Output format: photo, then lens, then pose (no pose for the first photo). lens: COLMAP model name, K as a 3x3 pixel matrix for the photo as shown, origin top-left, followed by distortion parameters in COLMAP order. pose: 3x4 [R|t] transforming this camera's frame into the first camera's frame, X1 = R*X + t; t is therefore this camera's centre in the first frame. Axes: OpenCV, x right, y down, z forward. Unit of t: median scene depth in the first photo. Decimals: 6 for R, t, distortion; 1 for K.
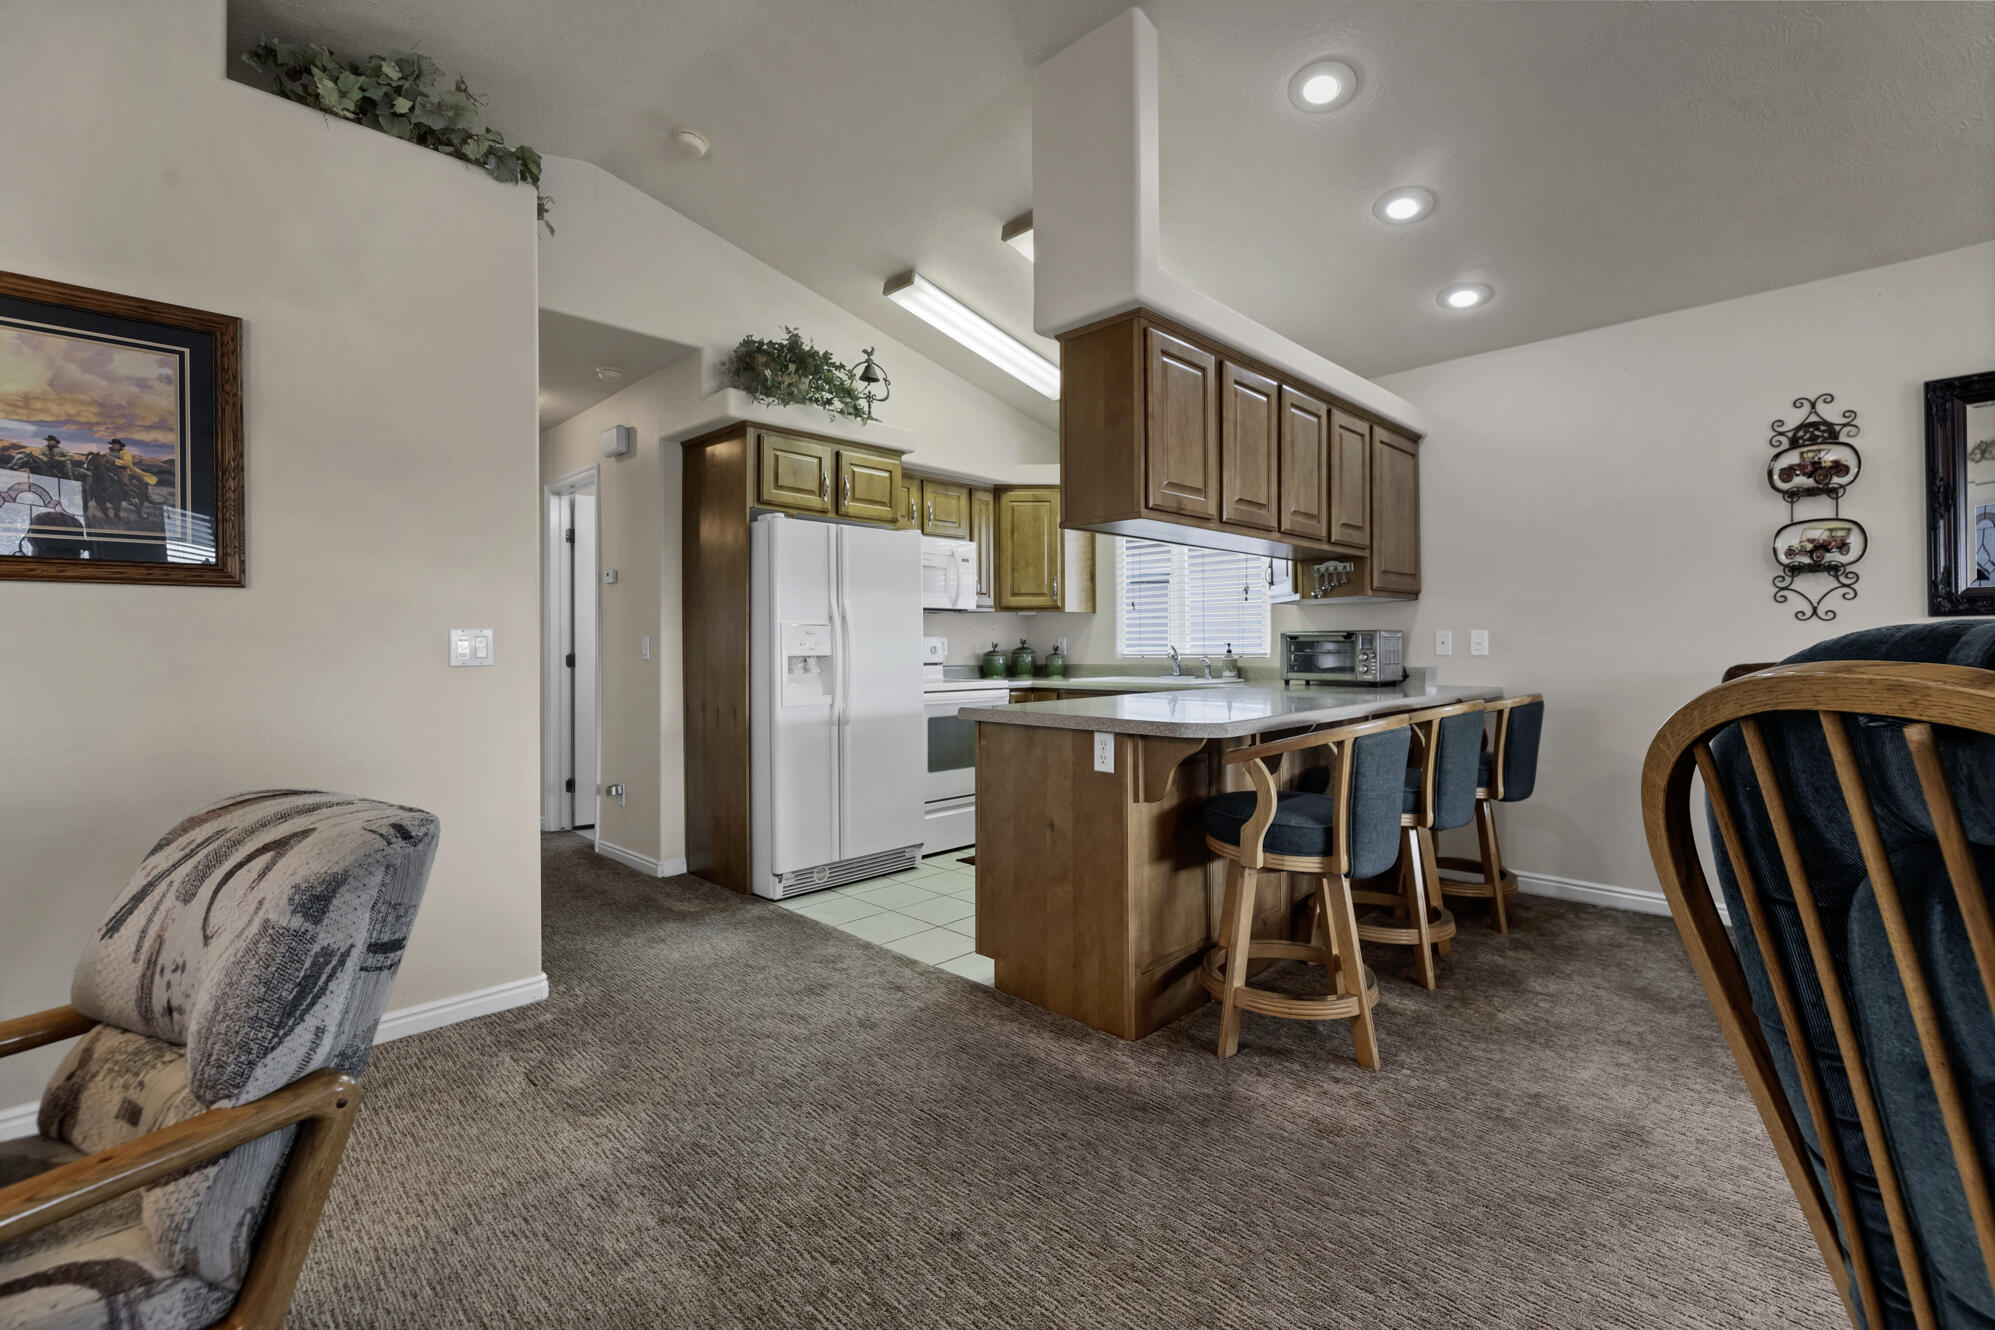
lens RADIAL K [[890.3, 0, 1010.5], [0, 890.3, 656.2], [0, 0, 1]] dist [-0.000596, -0.000491]
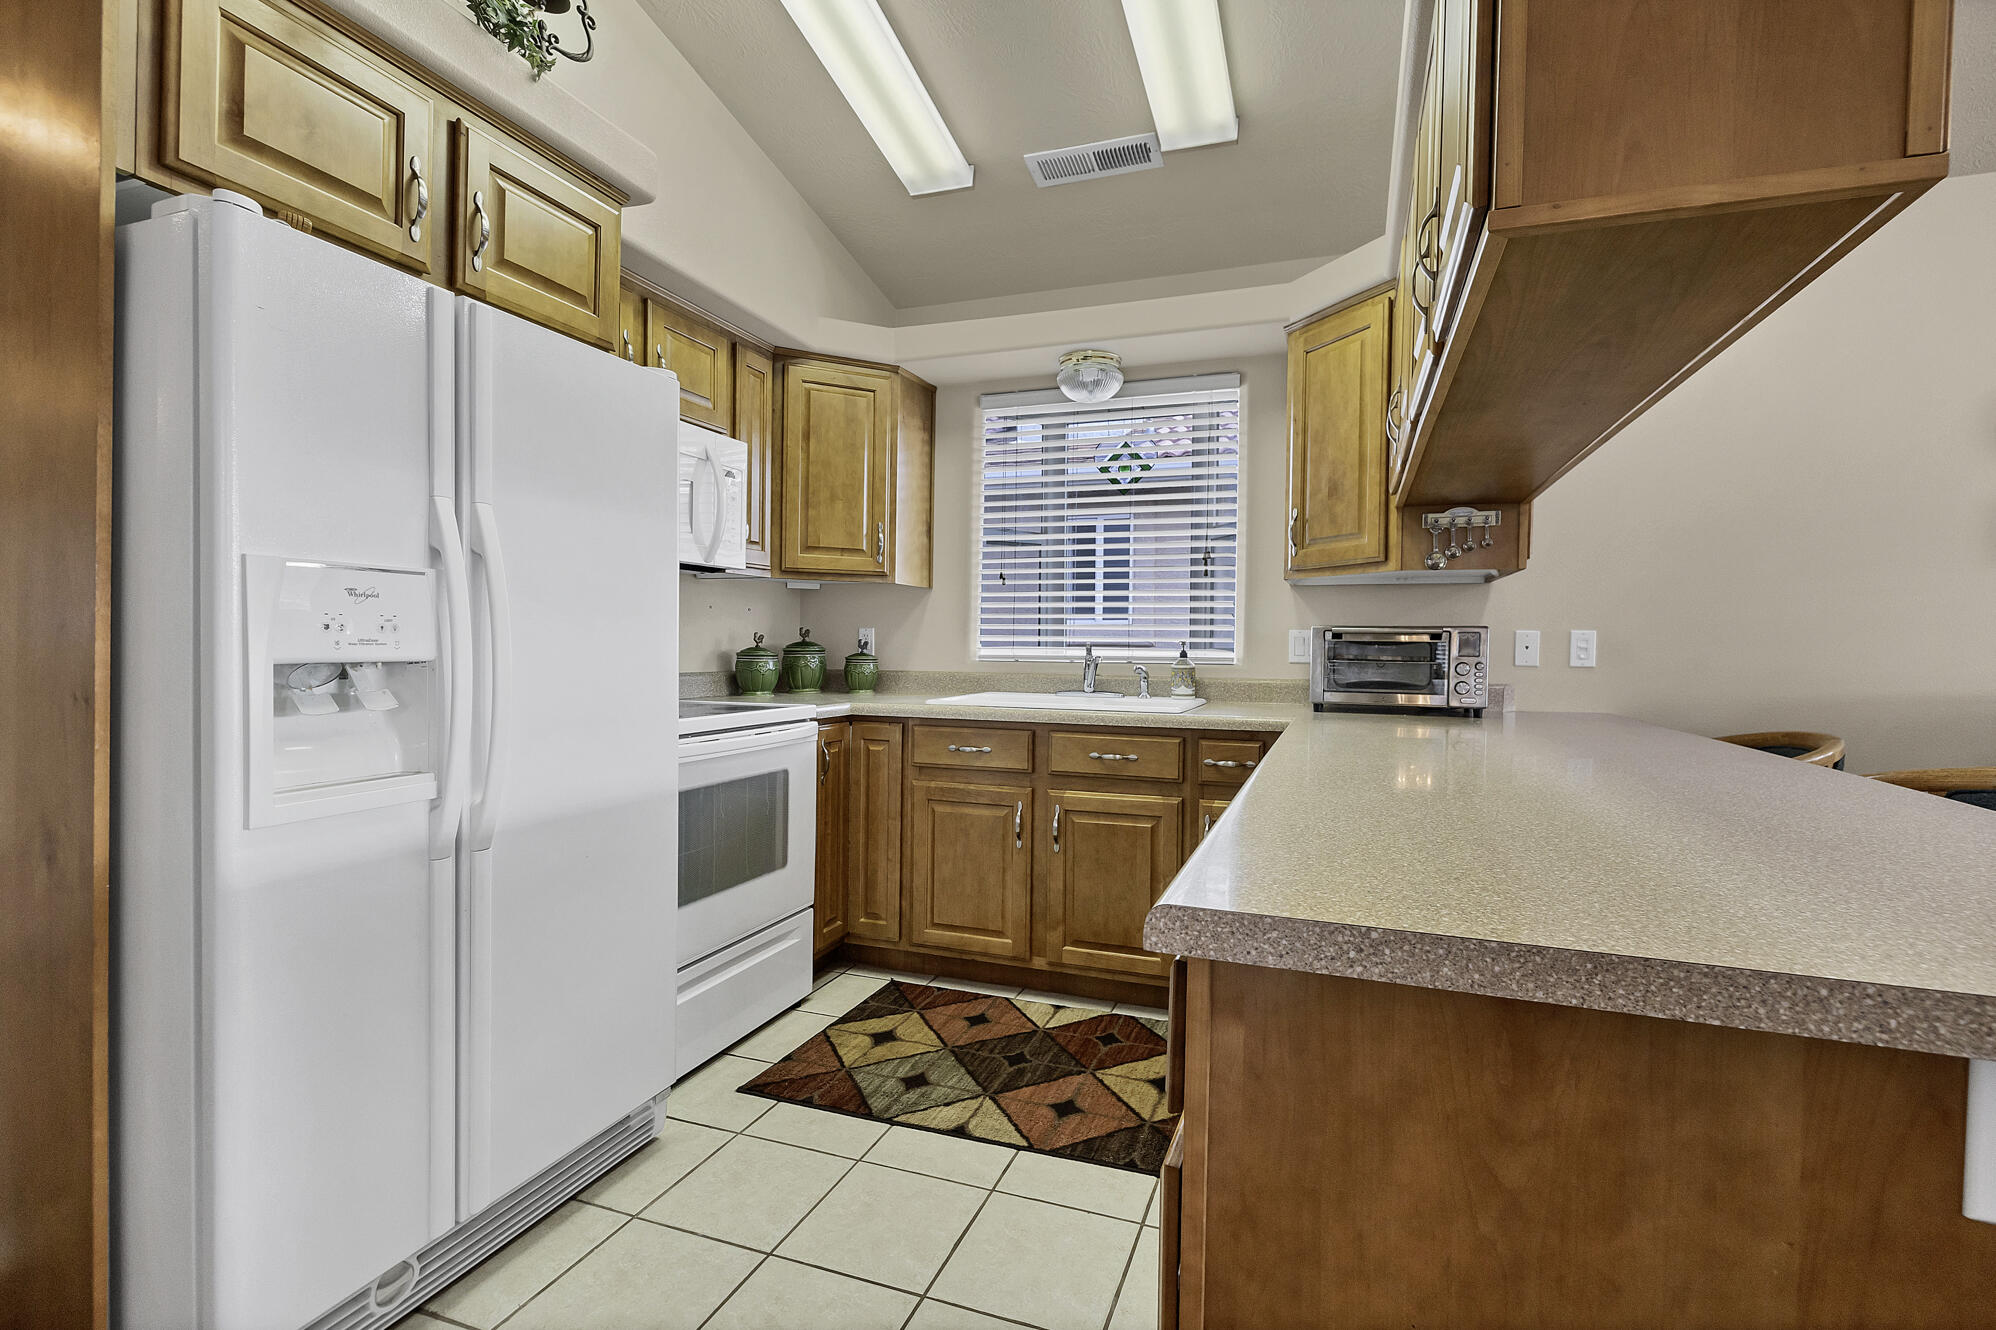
lens RADIAL K [[890.8, 0, 1066.9], [0, 890.8, 656.1], [0, 0, 1]] dist [-0.000596, -0.000491]
pose [[0.896360, 0.009708, 0.443220, -0.135511], [-0.012220, 0.999921, 0.002813, -0.006642], [-0.443158, -0.007938, 0.896408, 0.582573]]
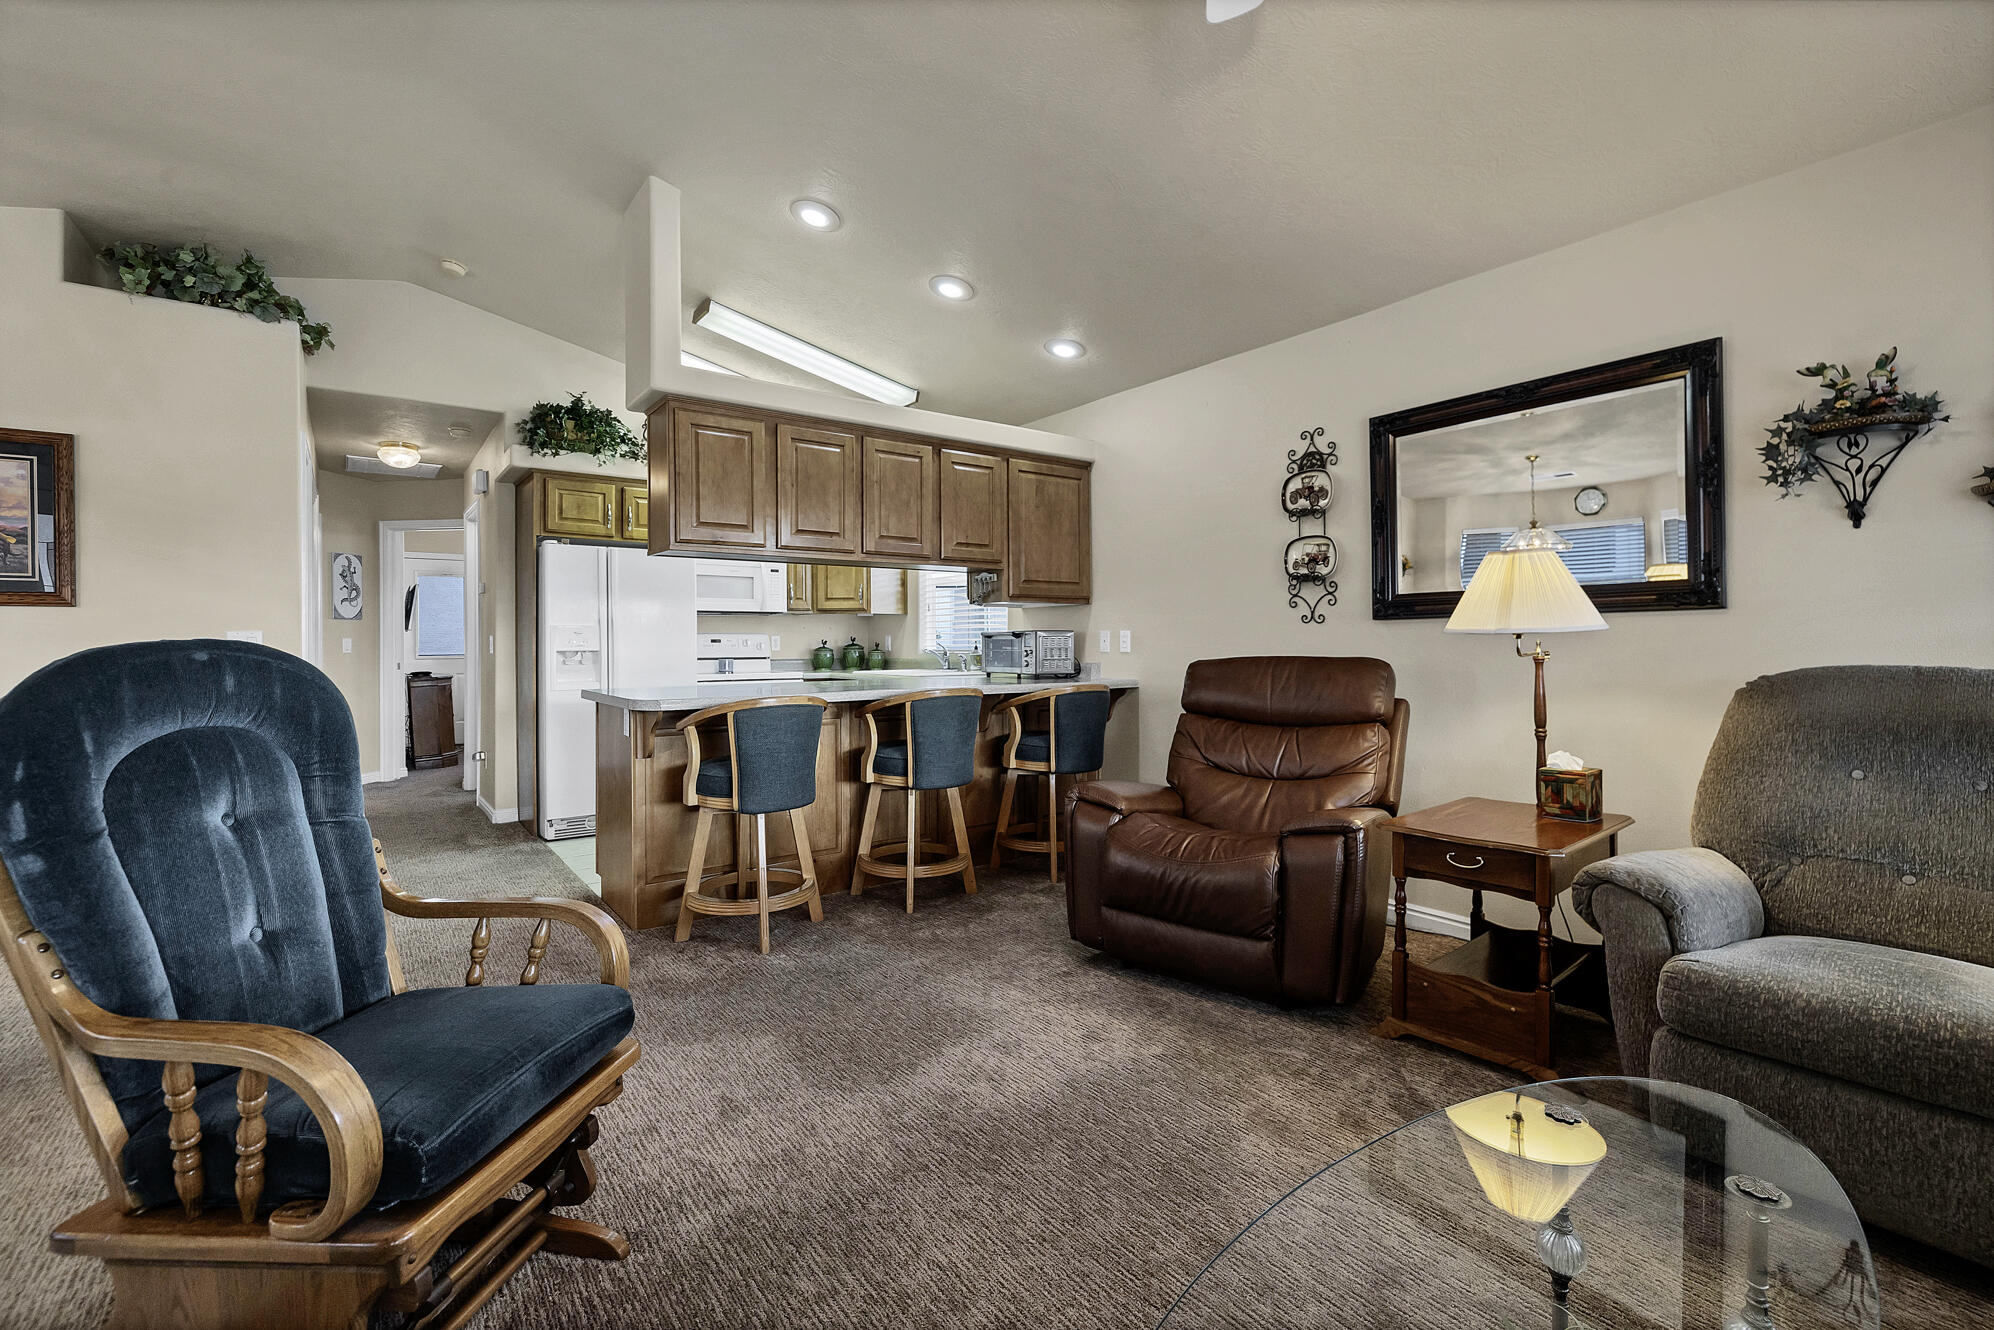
lens RADIAL K [[889.9, 0, 998.8], [0, 889.9, 655.1], [0, 0, 1]] dist [-0.000596, -0.000491]
pose [[0.988817, 0.003586, -0.149090, 0.555541], [-0.002914, 0.999985, 0.004728, -0.002424], [0.149105, -0.004240, 0.988812, -0.171807]]
